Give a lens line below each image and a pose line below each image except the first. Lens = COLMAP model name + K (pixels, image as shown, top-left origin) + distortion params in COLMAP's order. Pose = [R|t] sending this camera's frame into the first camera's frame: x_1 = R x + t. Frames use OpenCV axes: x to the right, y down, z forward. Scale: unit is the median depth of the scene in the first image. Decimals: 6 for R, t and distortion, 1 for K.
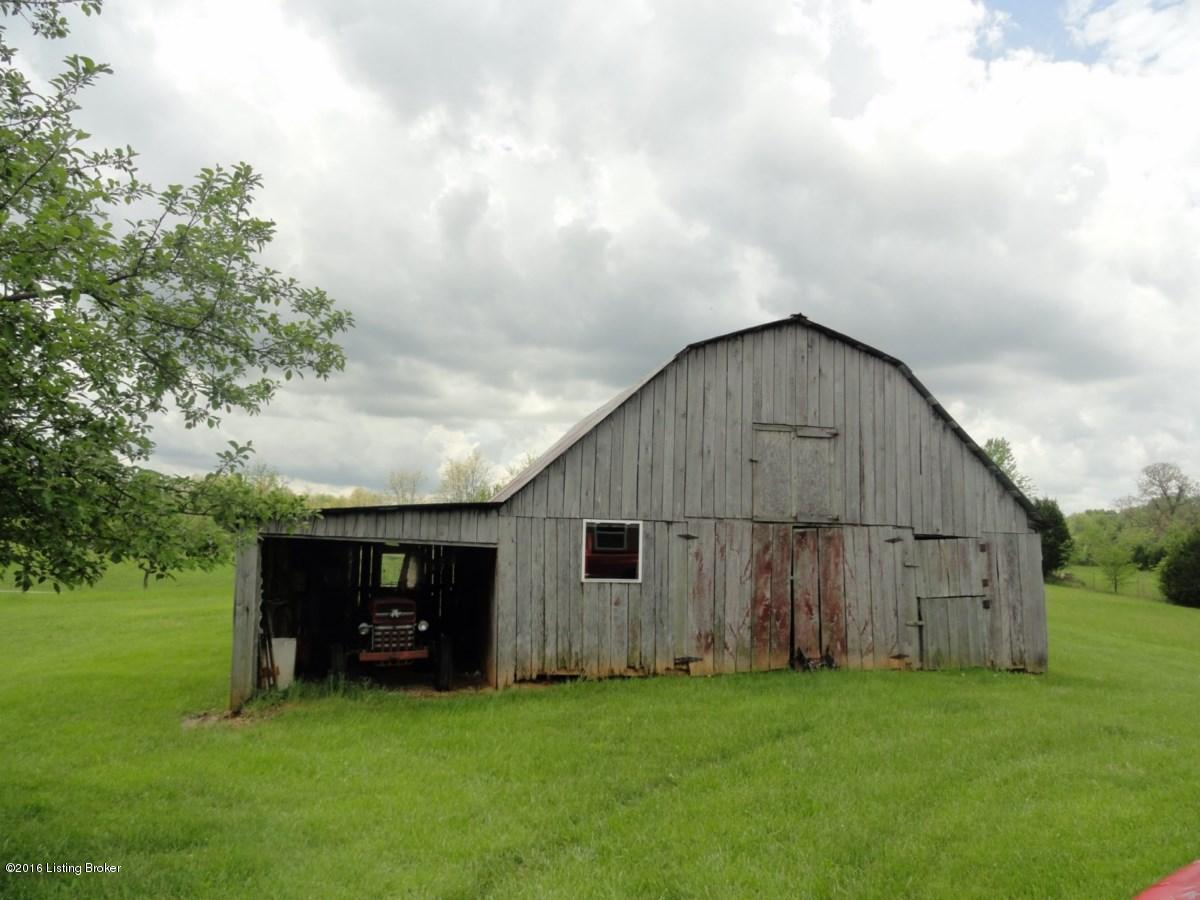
lens RADIAL K [[849.5, 0, 593.1], [0, 849.5, 451.4], [0, 0, 1]] dist [0.000636, 0.008973]
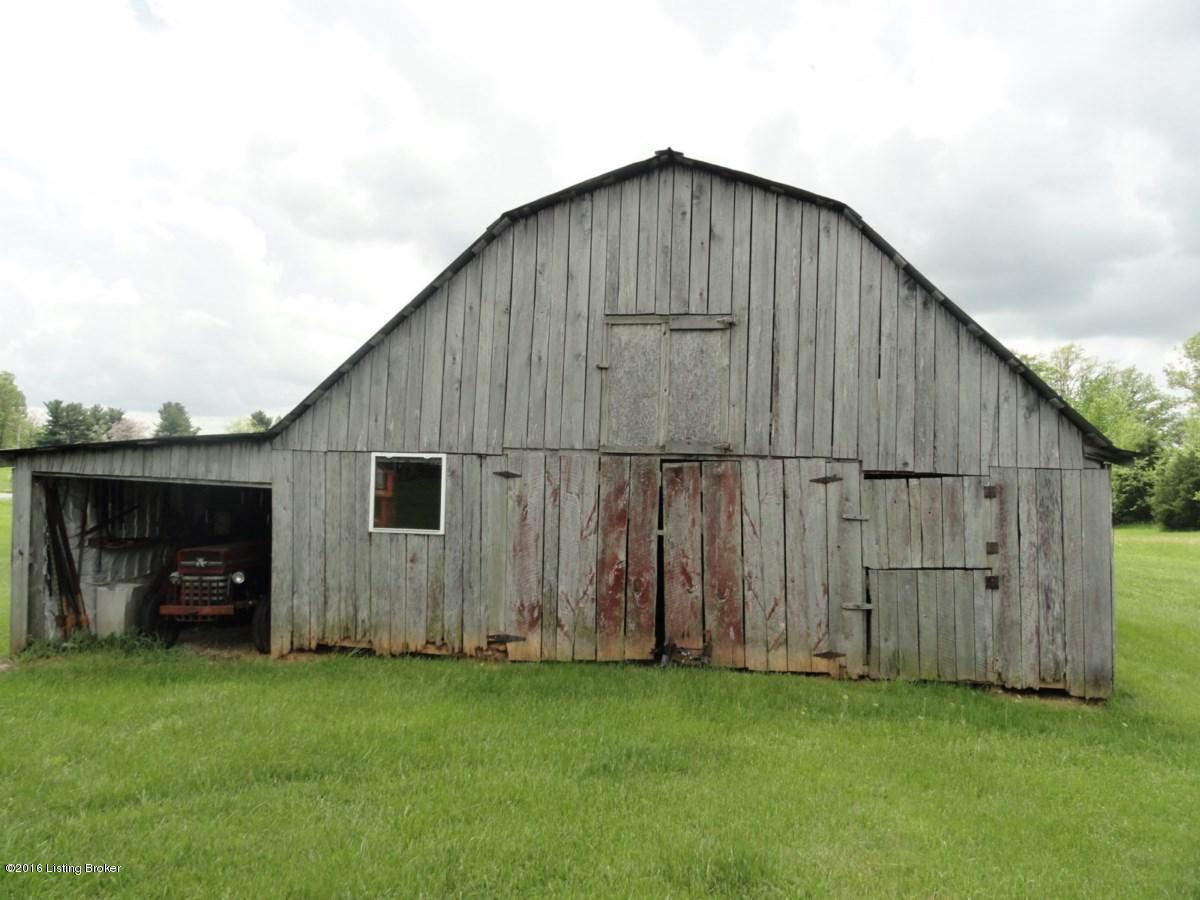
lens RADIAL K [[849.5, 0, 603.6], [0, 849.5, 449.6], [0, 0, 1]] dist [0.000636, 0.008973]
pose [[0.923434, -0.012852, -0.383542, 0.459058], [0.037817, 0.997622, 0.057622, 0.037898], [0.381889, -0.067715, 0.921724, 0.339200]]
